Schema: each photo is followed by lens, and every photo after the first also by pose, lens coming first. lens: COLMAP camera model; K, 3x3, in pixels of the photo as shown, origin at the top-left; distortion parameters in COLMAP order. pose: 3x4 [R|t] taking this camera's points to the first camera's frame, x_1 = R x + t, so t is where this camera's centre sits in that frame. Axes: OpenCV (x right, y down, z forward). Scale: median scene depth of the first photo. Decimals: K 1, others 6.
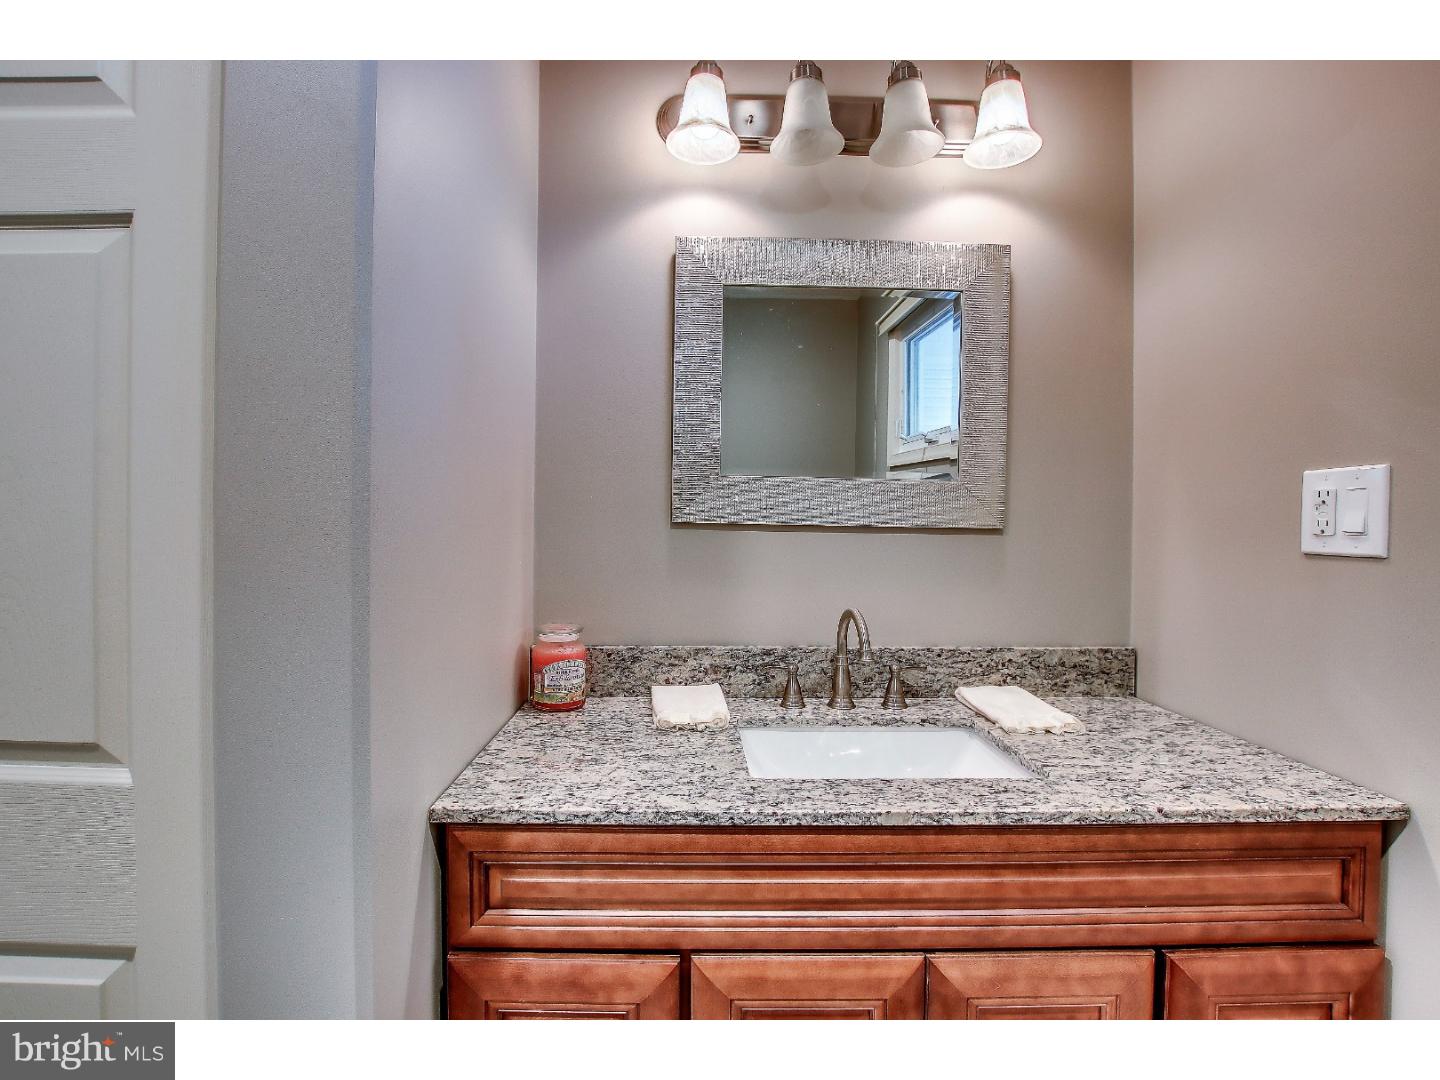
lens RADIAL K [[682.9, 0, 712.6], [0, 682.9, 537.7], [0, 0, 1]] dist [-0.027005, 0.001851]
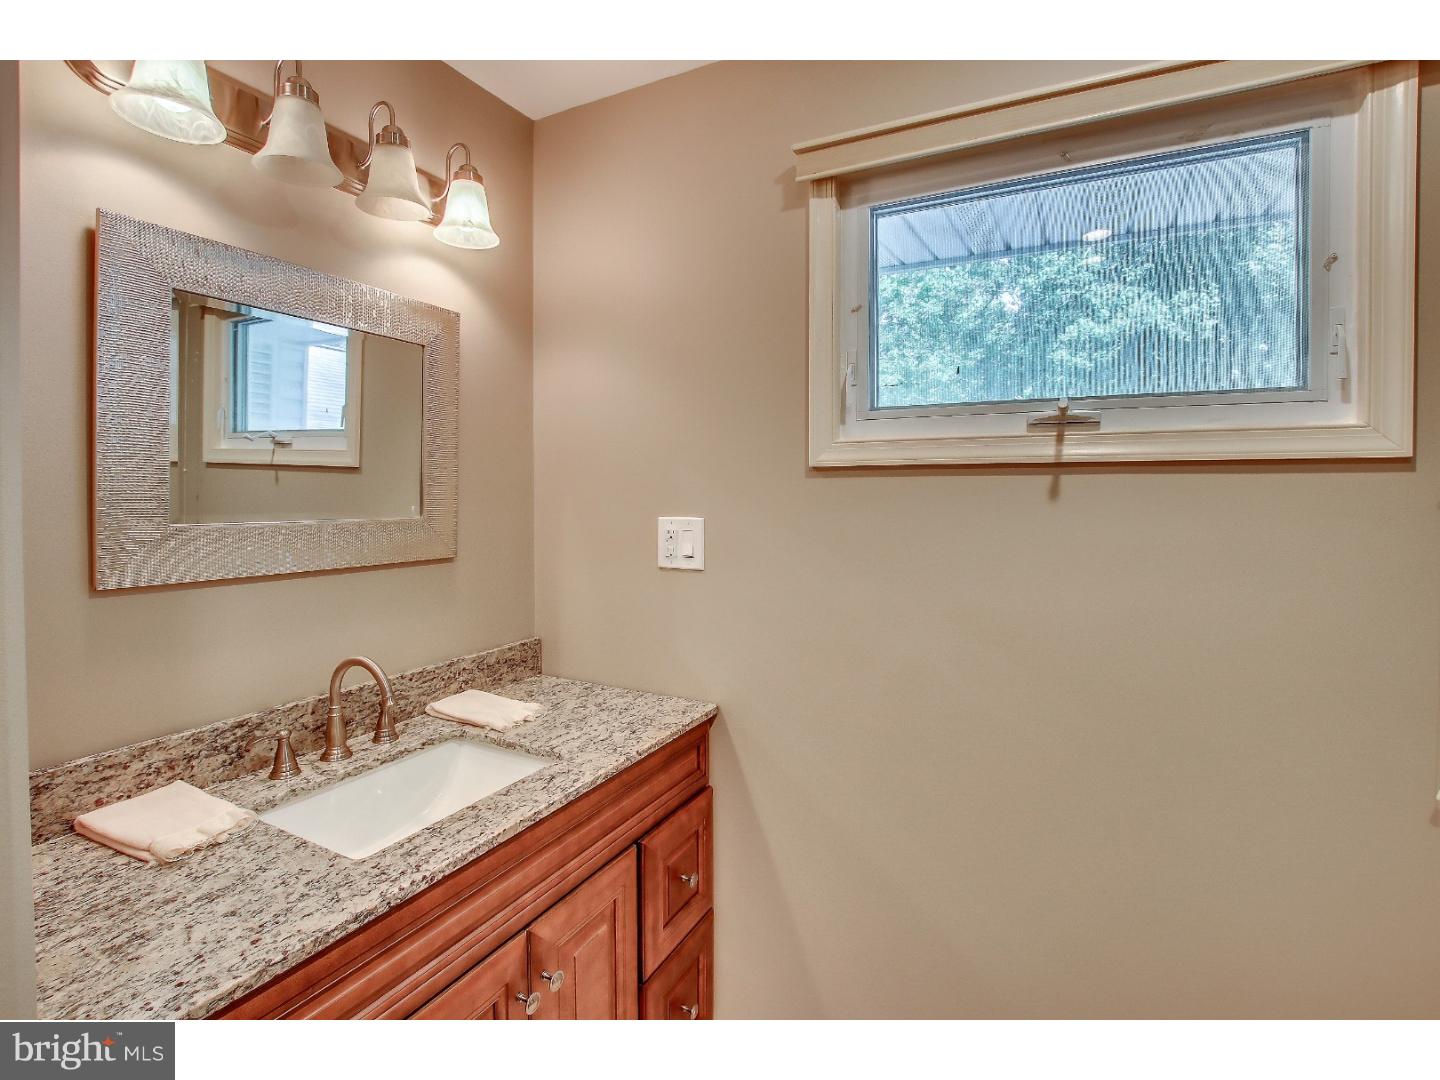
lens RADIAL K [[682.9, 0, 720.3], [0, 682.9, 504.6], [0, 0, 1]] dist [-0.027005, 0.001851]
pose [[0.472532, -0.024800, 0.880964, -0.521885], [0.014943, 0.999686, 0.020127, -0.164837], [-0.881187, 0.003653, 0.472754, 0.080747]]
